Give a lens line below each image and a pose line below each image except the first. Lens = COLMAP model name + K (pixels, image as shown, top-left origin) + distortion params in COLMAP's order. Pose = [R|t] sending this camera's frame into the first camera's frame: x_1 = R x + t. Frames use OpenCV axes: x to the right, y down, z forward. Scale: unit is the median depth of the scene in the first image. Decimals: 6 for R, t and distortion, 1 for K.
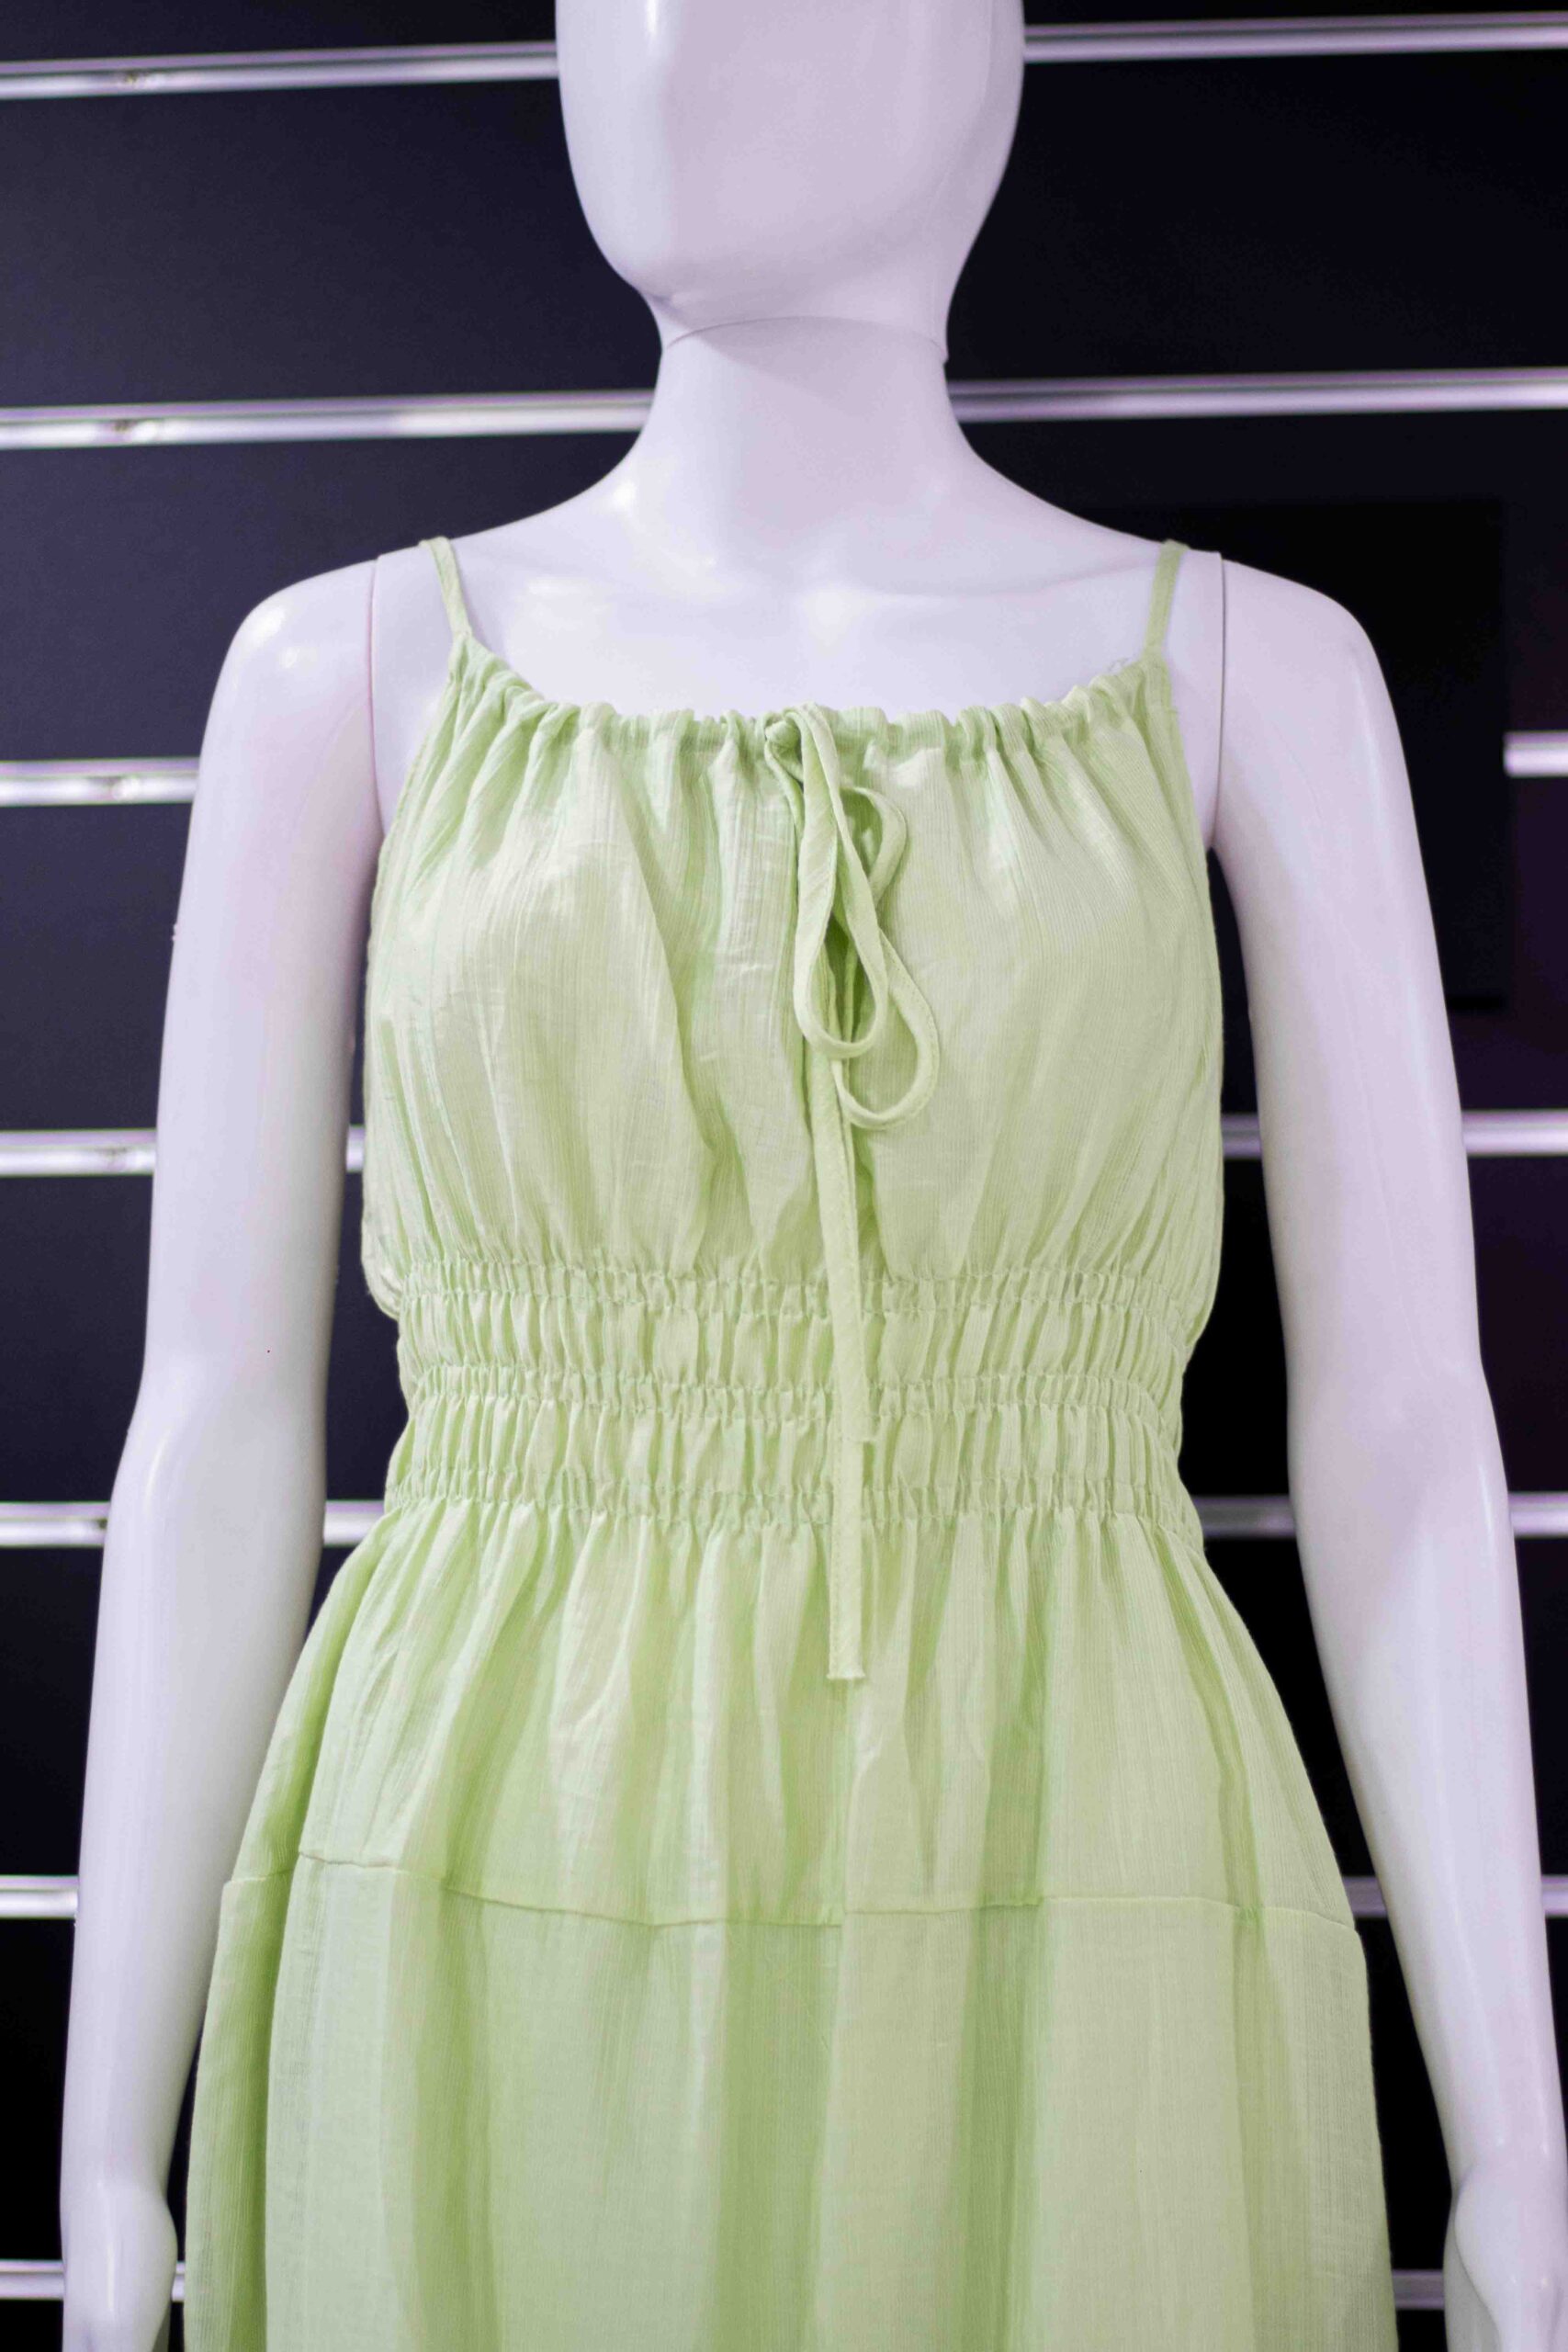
lens RADIAL K [[5662.7, 0, 784.0], [0, 5662.7, 1176.0], [0, 0, 1]] dist [-0.113121, -0.032932]
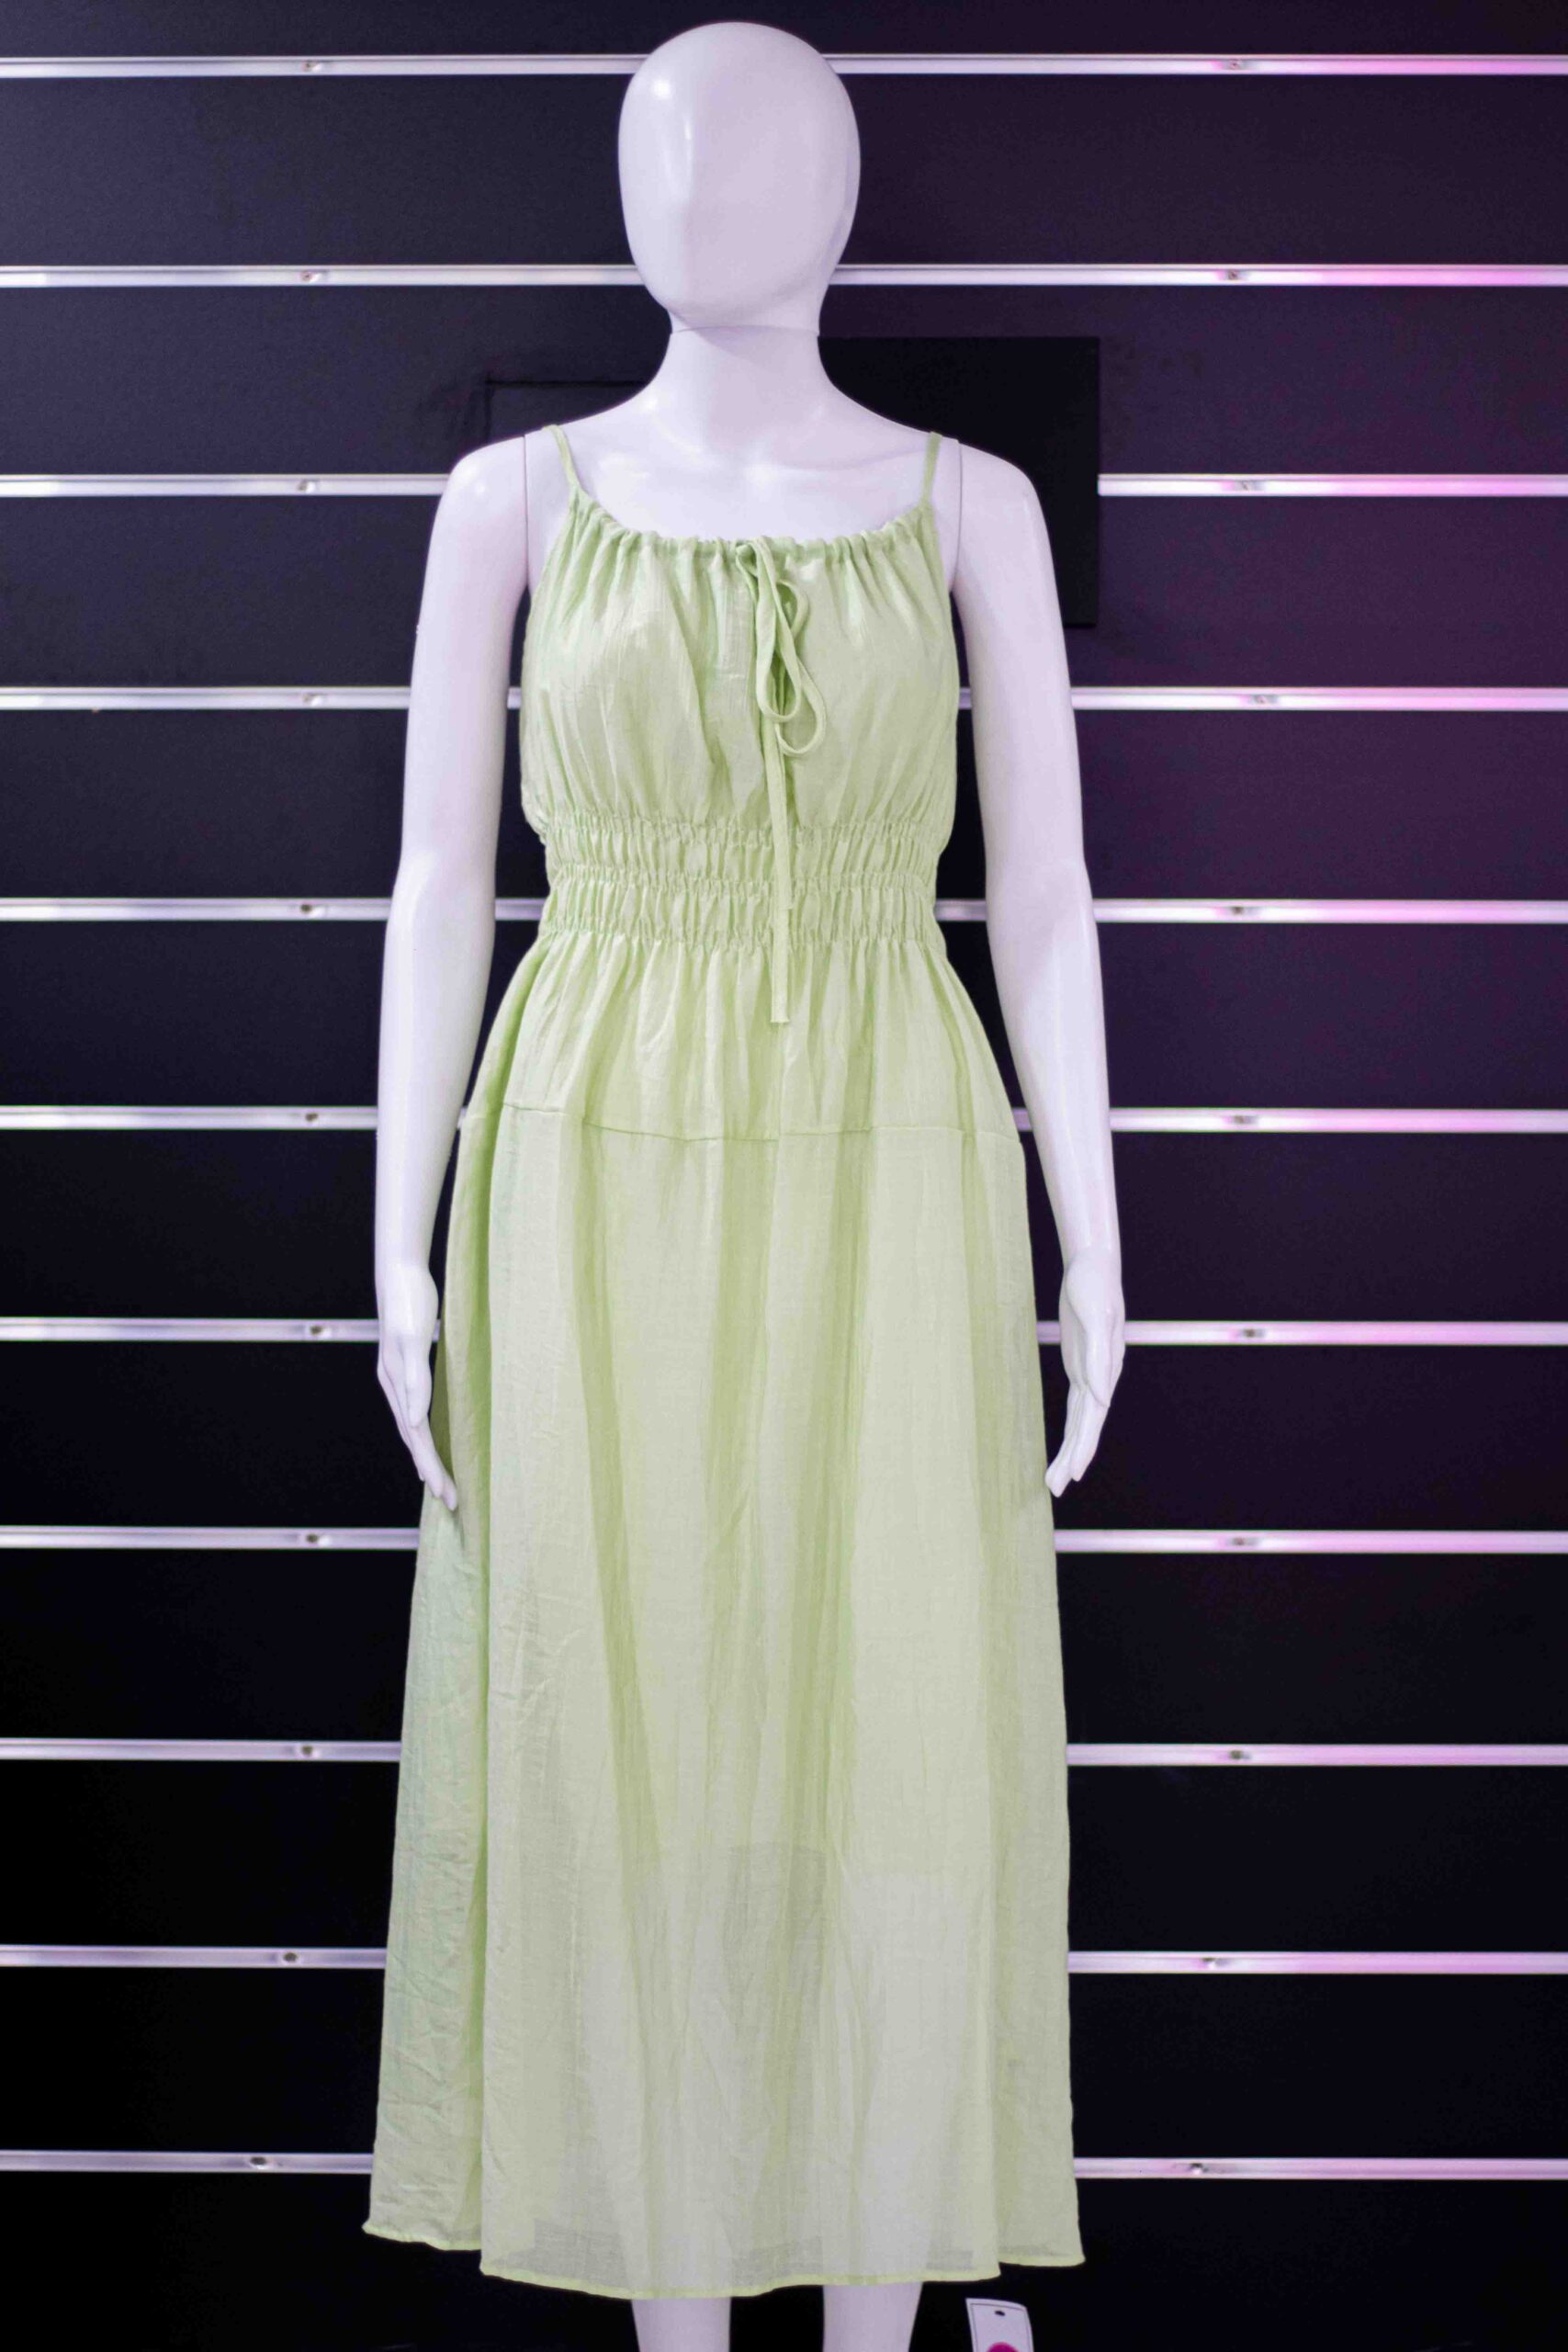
lens RADIAL K [[5662.7, 0, 784.0], [0, 5662.7, 1176.0], [0, 0, 1]] dist [-0.113121, -0.032932]
pose [[0.996807, 0.000394, 0.079847, -0.151193], [-0.012106, 0.989174, 0.146250, -0.157186], [-0.078925, -0.146750, 0.986020, -1.044869]]
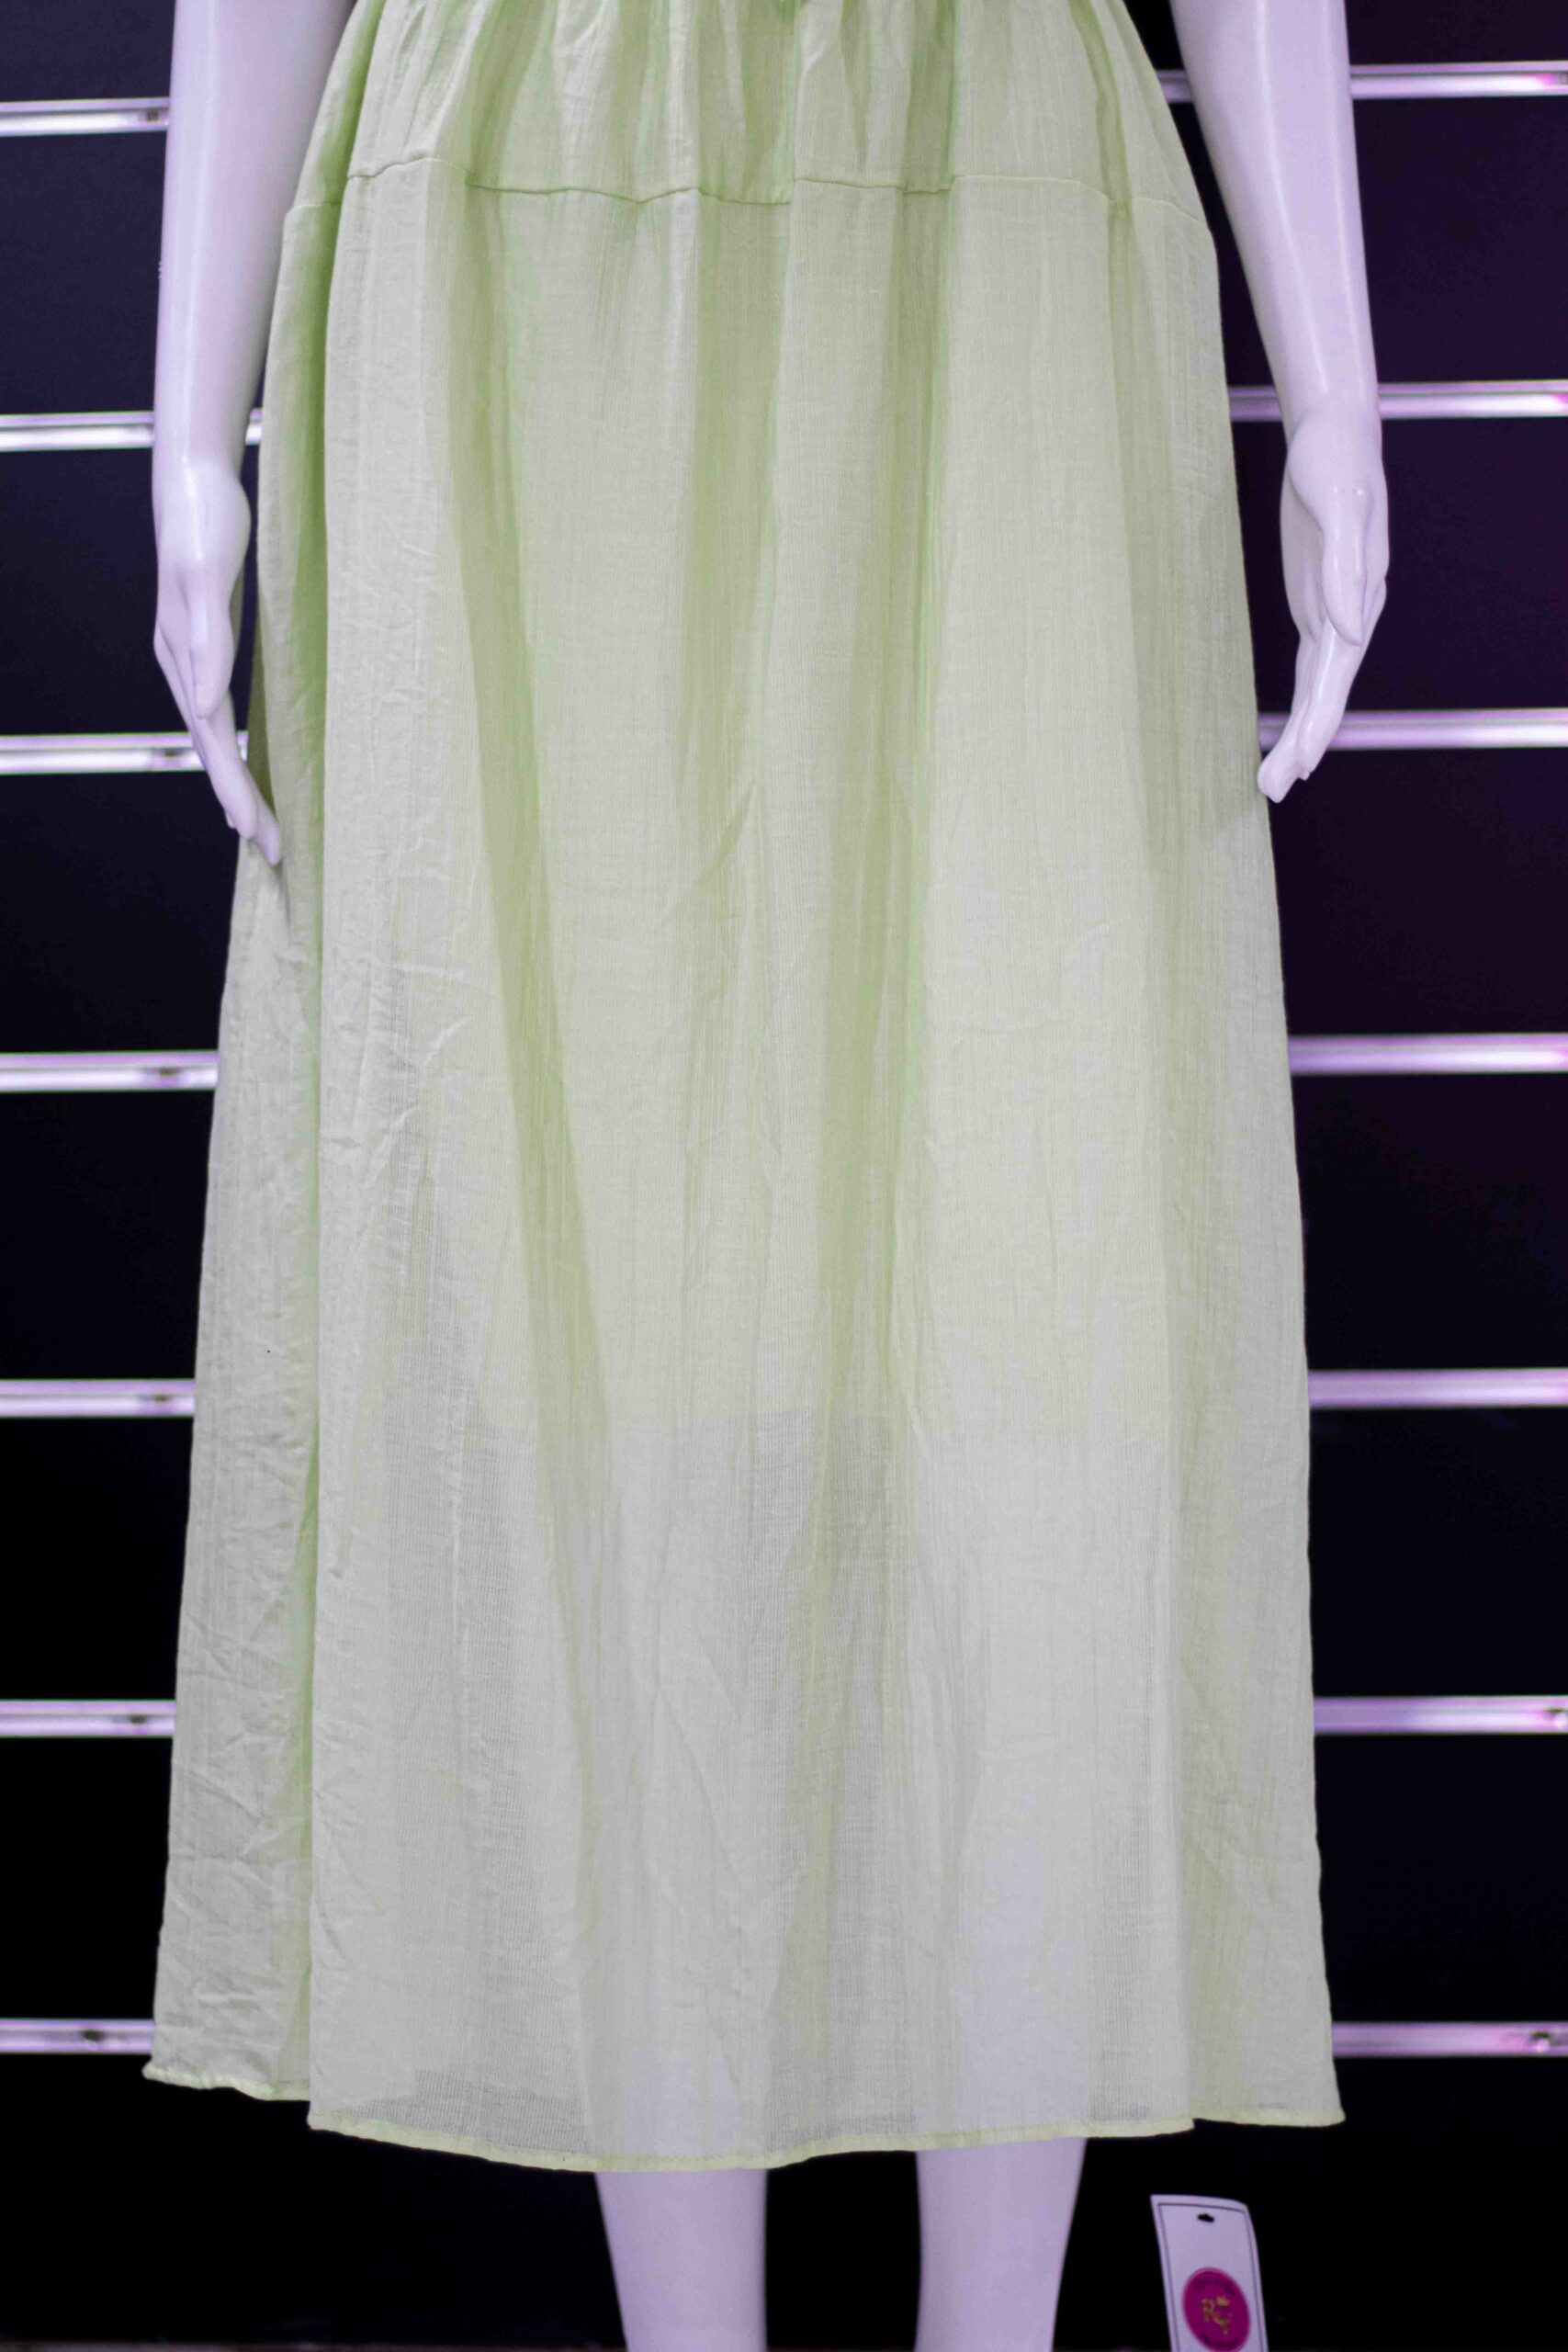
lens RADIAL K [[5662.7, 0, 784.0], [0, 5662.7, 1176.0], [0, 0, 1]] dist [-0.113121, -0.032932]
pose [[0.999842, -0.008580, 0.015578, -0.012345], [0.006810, 0.993878, 0.110271, 0.205094], [-0.016429, -0.110147, 0.993779, -0.248260]]
